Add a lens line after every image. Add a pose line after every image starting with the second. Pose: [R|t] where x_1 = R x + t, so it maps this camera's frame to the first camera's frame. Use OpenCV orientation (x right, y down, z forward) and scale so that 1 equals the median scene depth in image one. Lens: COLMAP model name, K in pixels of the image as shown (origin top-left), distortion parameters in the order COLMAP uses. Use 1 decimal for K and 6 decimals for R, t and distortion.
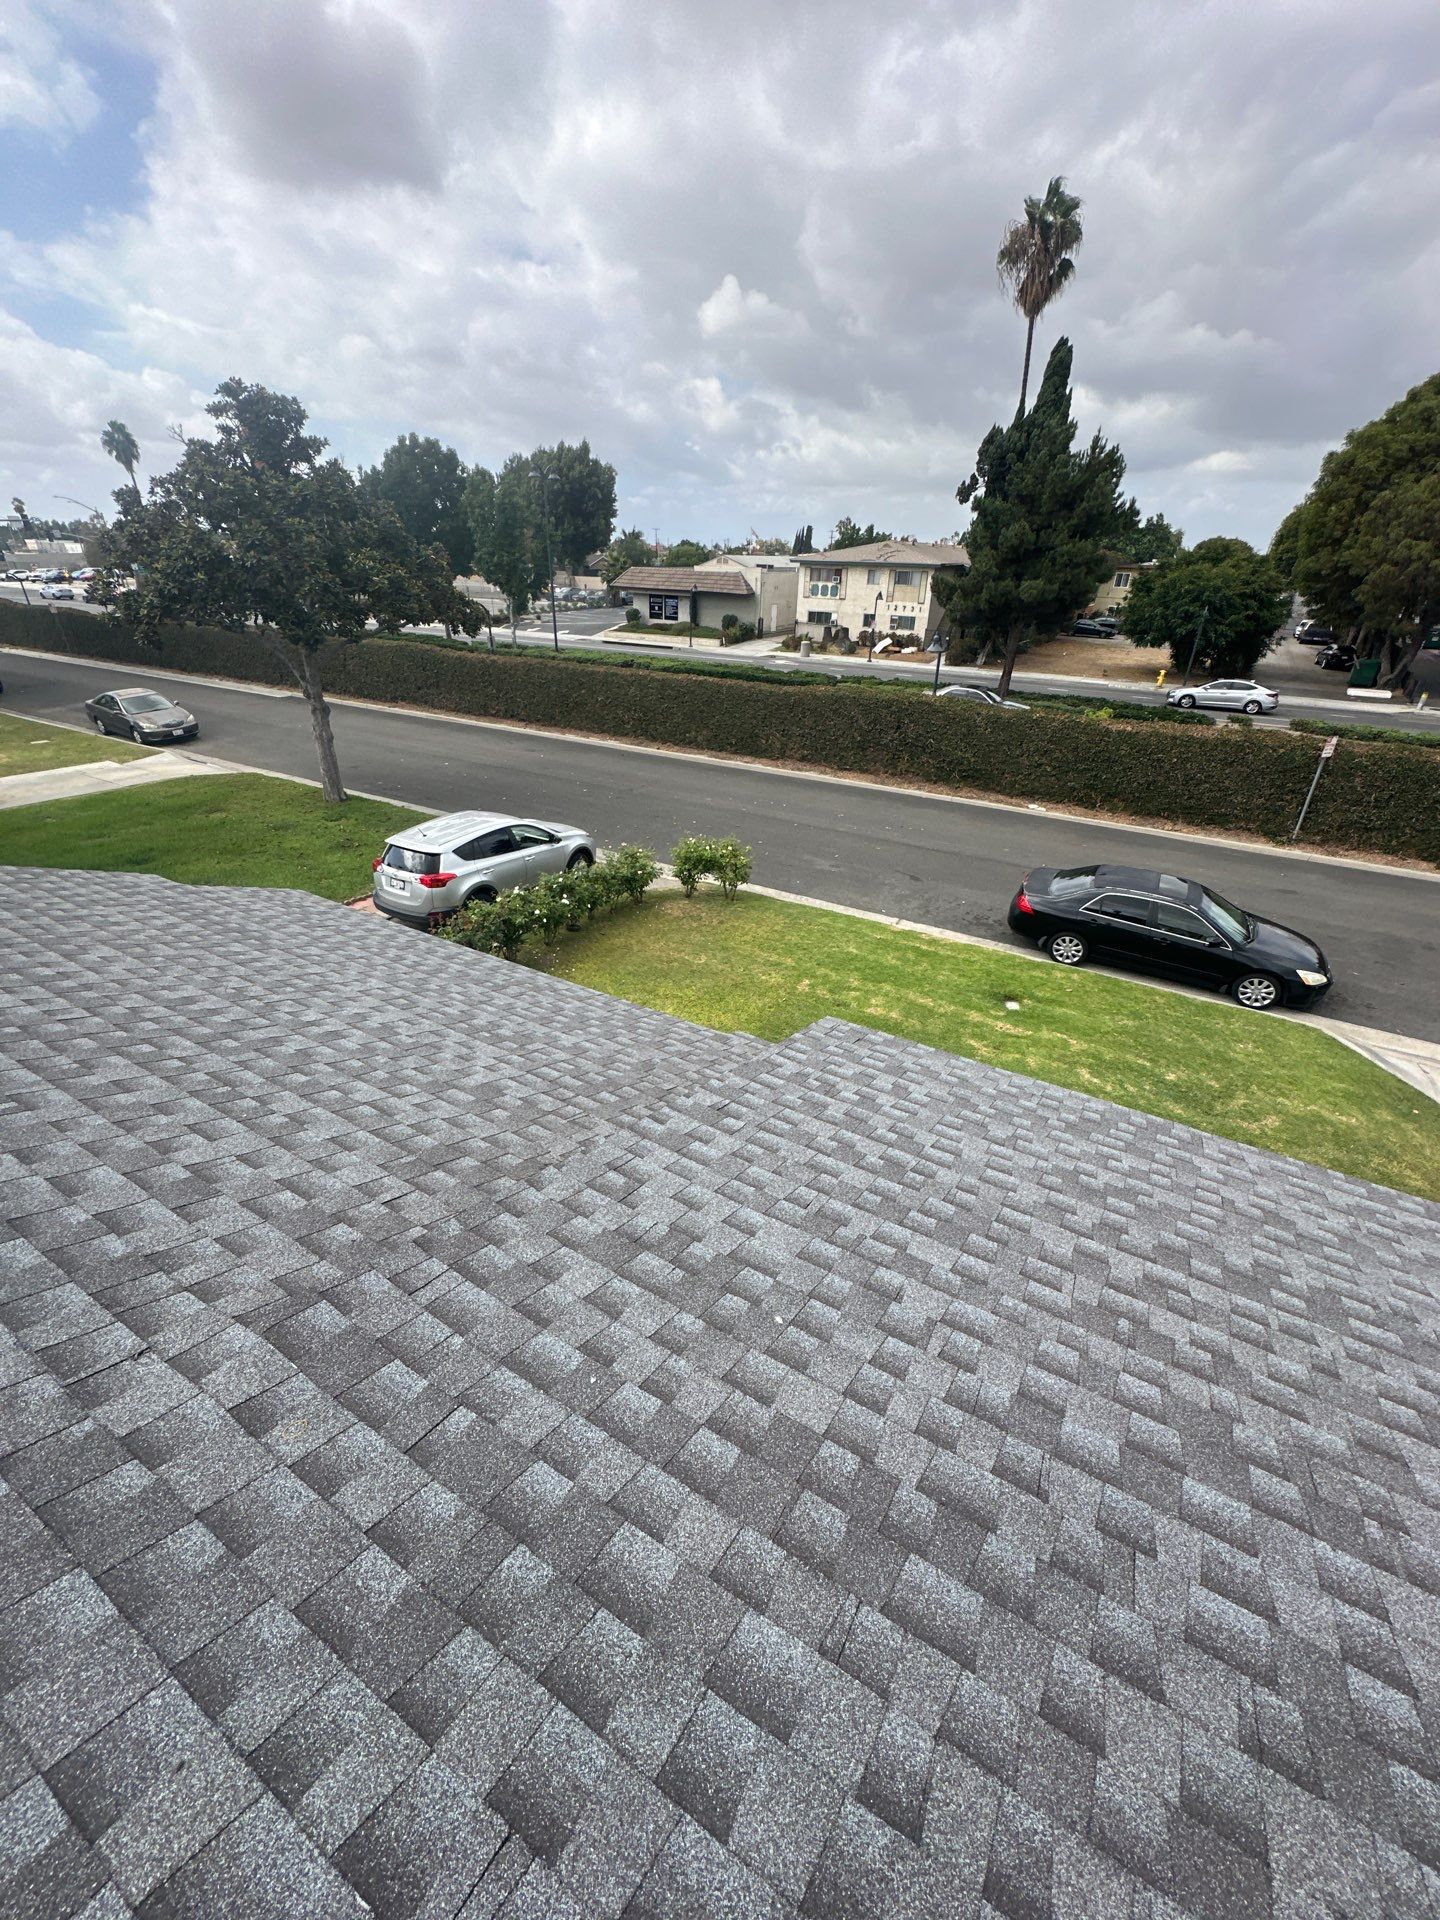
lens RADIAL K [[758.4, 0, 722.3], [0, 758.4, 959.1], [0, 0, 1]] dist [-0.004227, 0.000359]
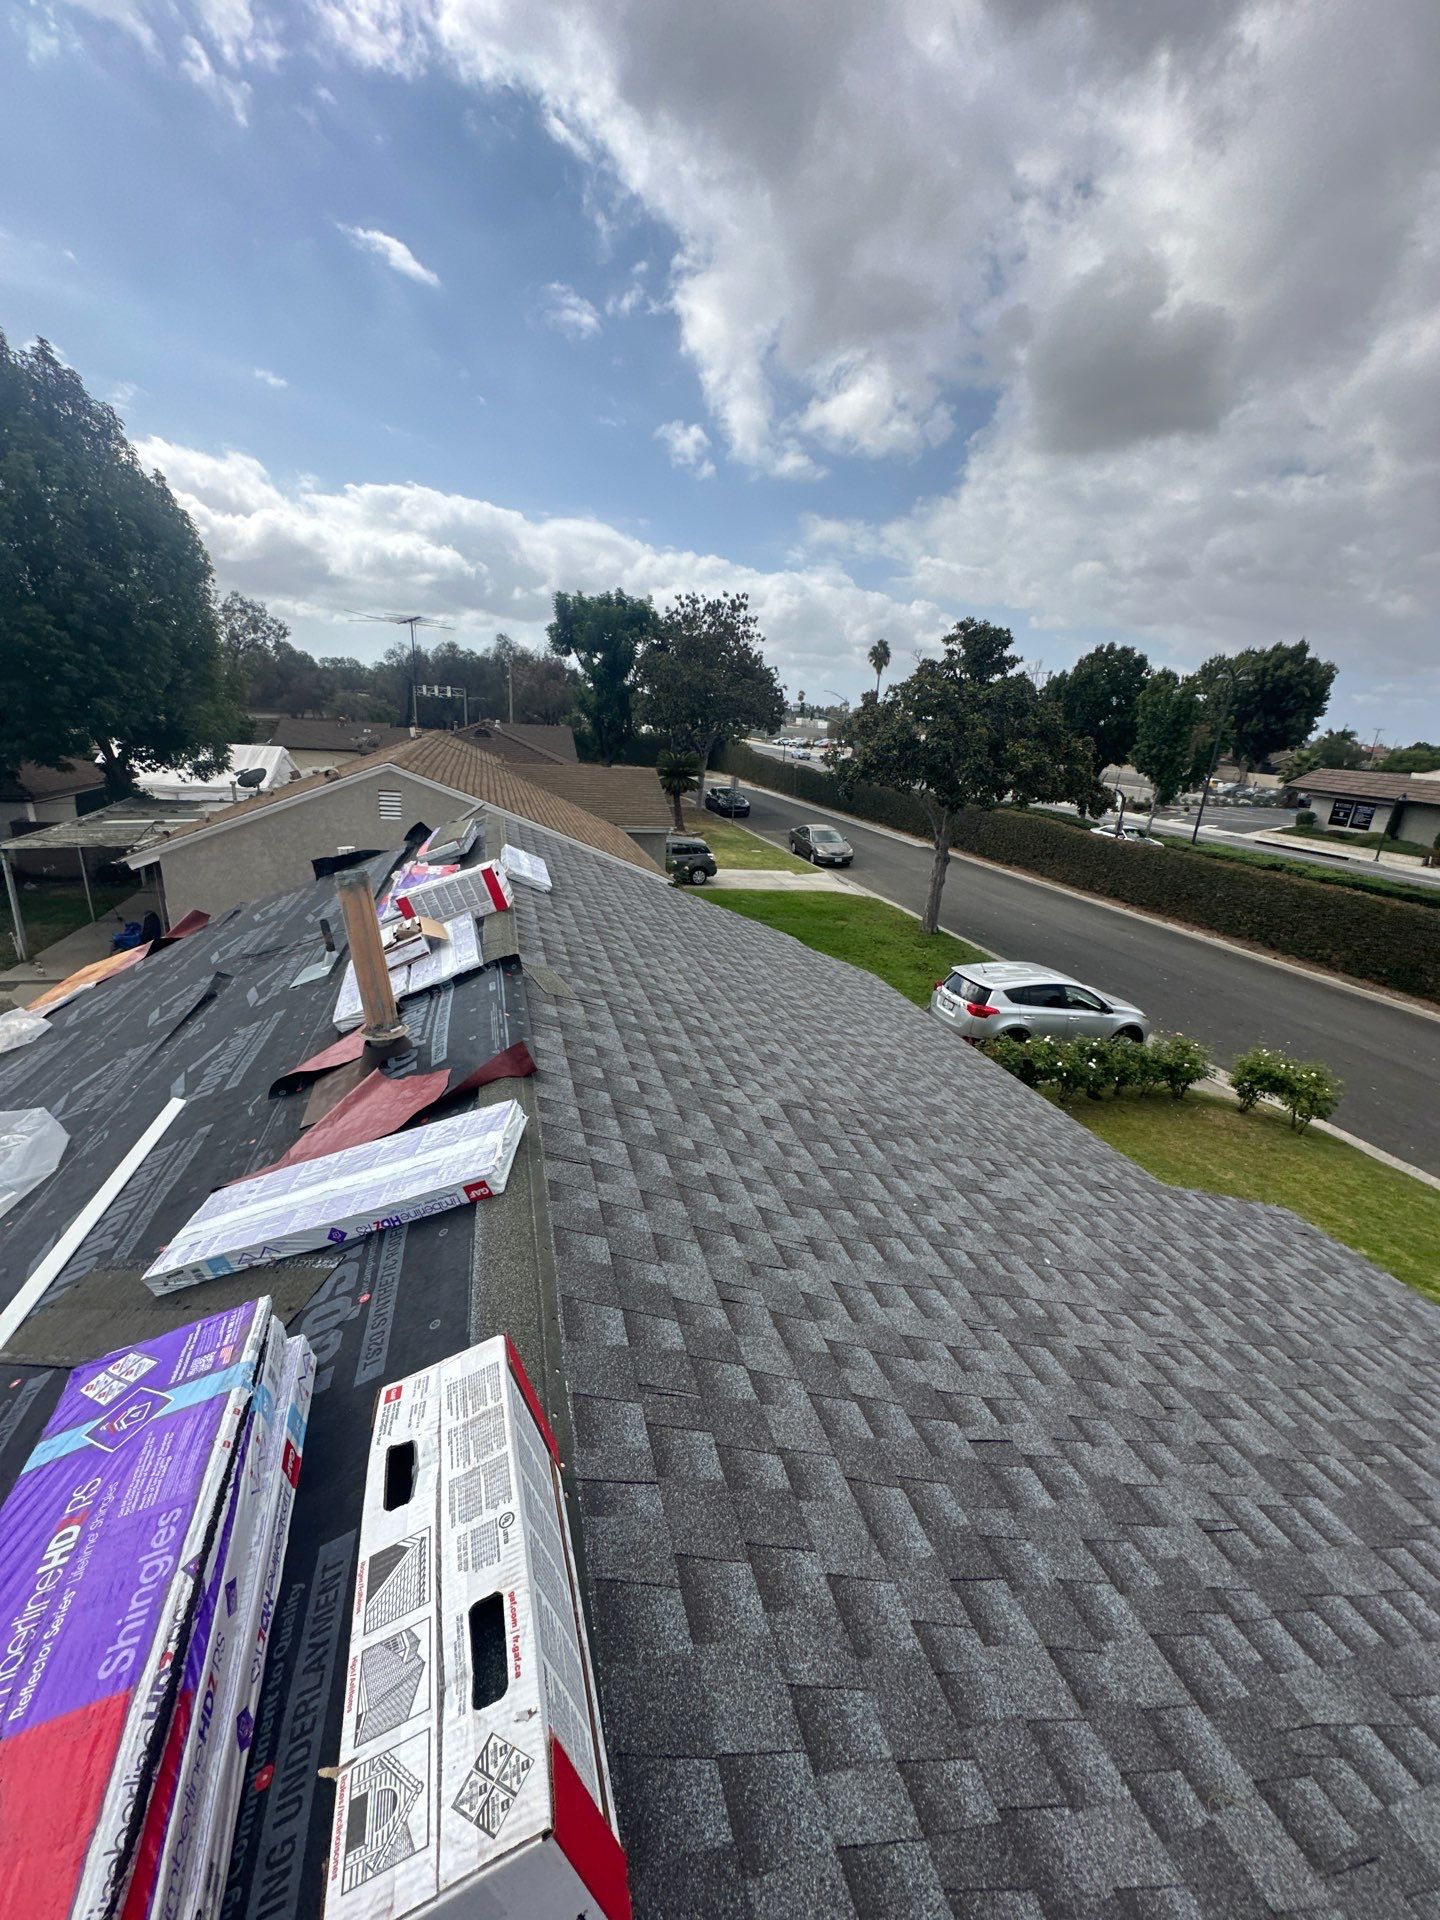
lens RADIAL K [[765.2, 0, 722.6], [0, 765.2, 962.2], [0, 0, 1]] dist [-0.003633, -0.000112]
pose [[0.718057, 0.237526, -0.654199, 0.046630], [-0.367299, 0.927736, -0.066310, 0.028630], [0.591173, 0.287901, 0.753410, -0.067531]]
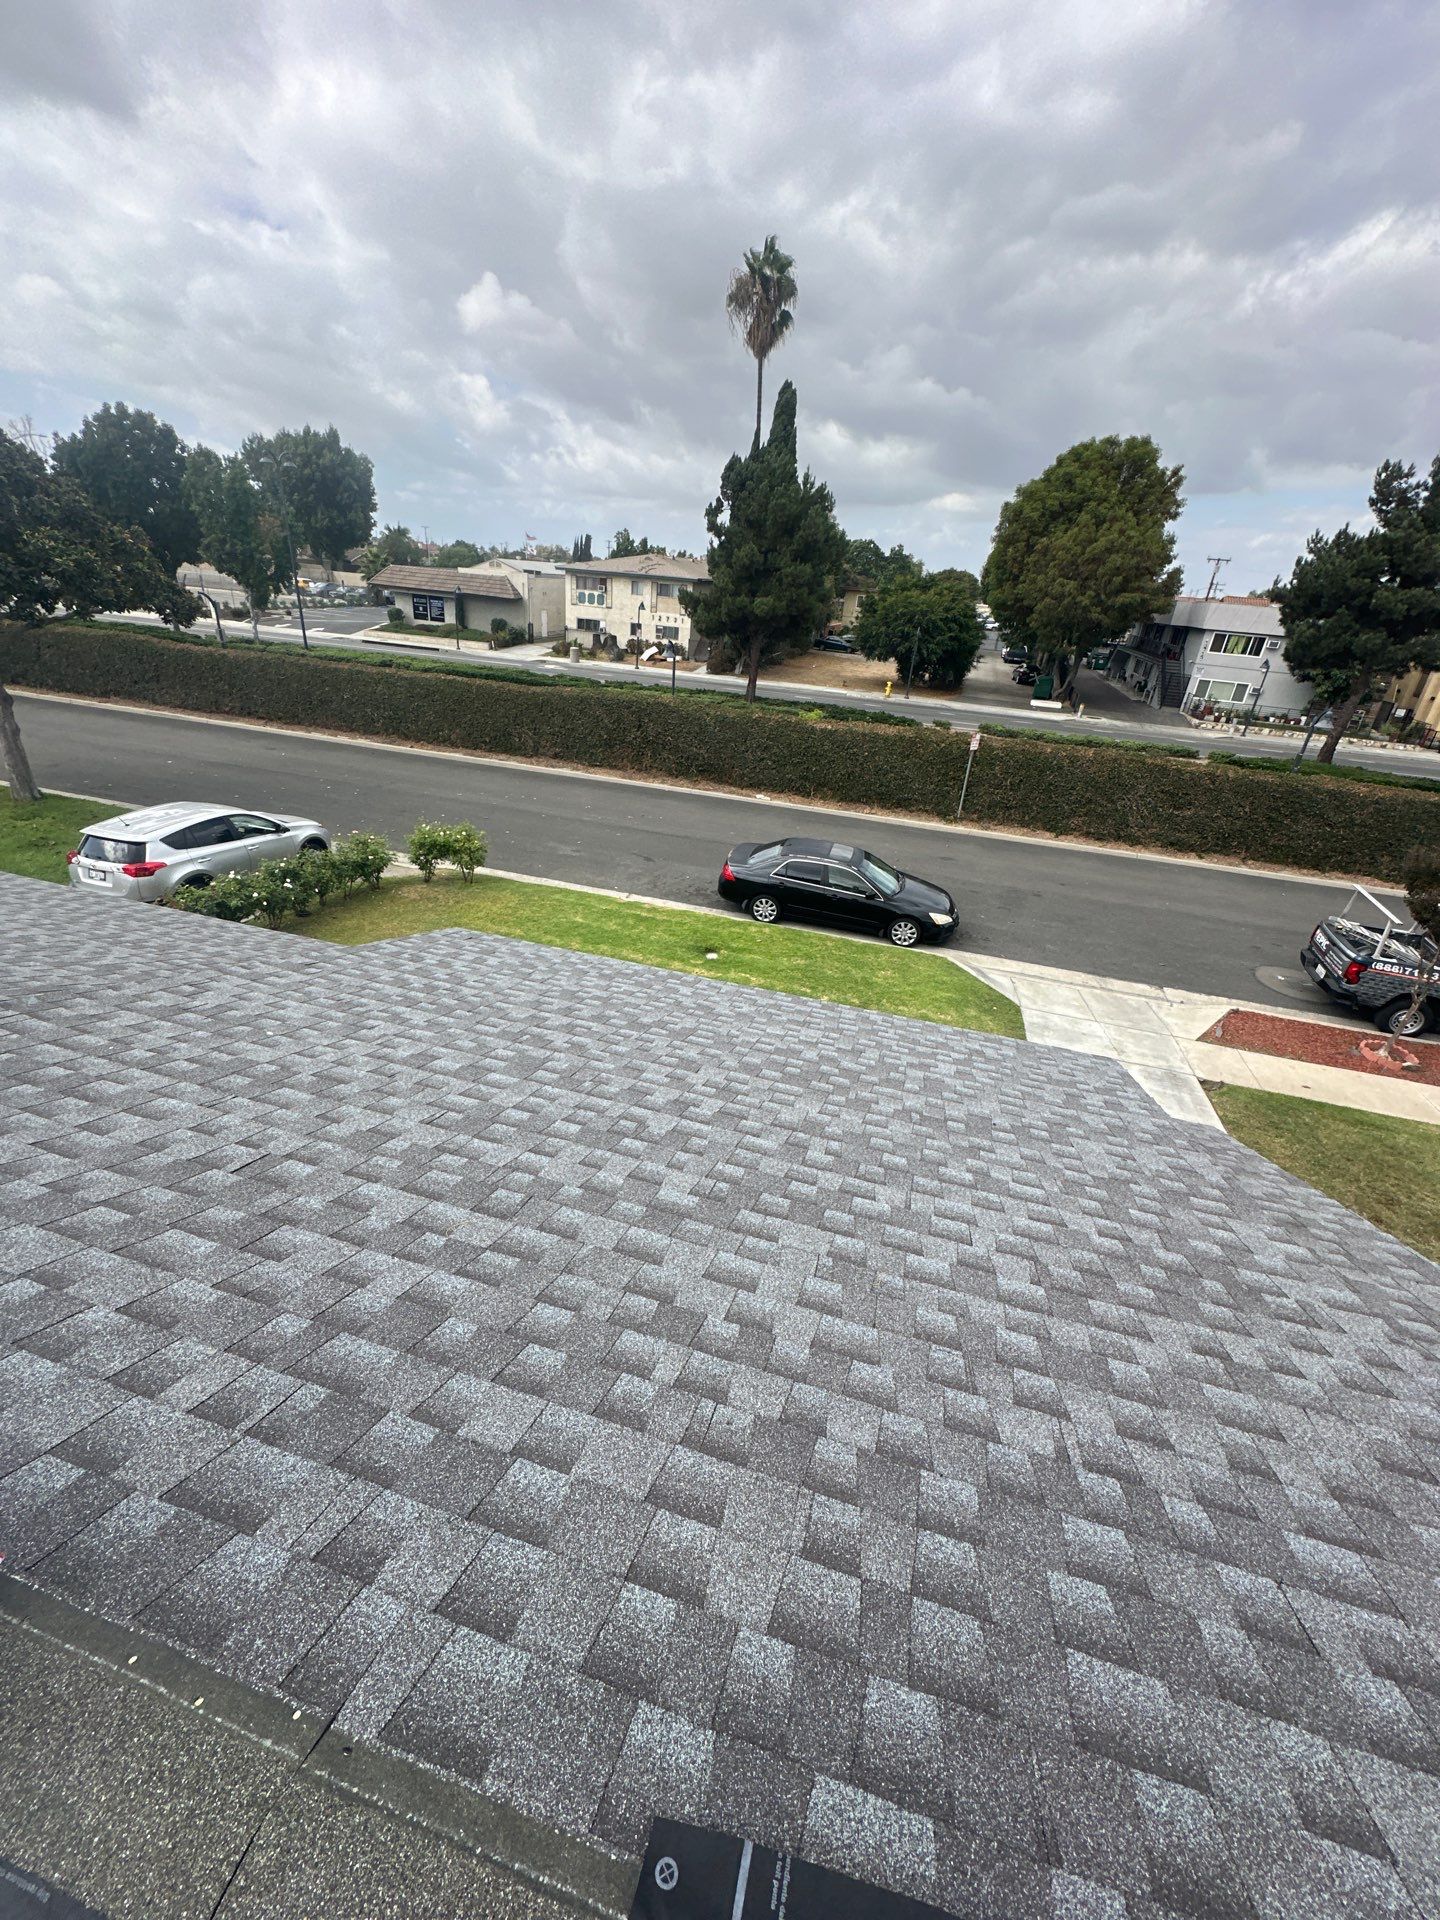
lens RADIAL K [[762.8, 0, 720.0], [0, 762.8, 960.0], [0, 0, 1]] dist [-0.002211, 0.000556]
pose [[0.968965, -0.064736, 0.238572, 0.065140], [0.067459, 0.997717, -0.003257, 0.041499], [-0.237816, 0.019249, 0.971119, -0.084587]]
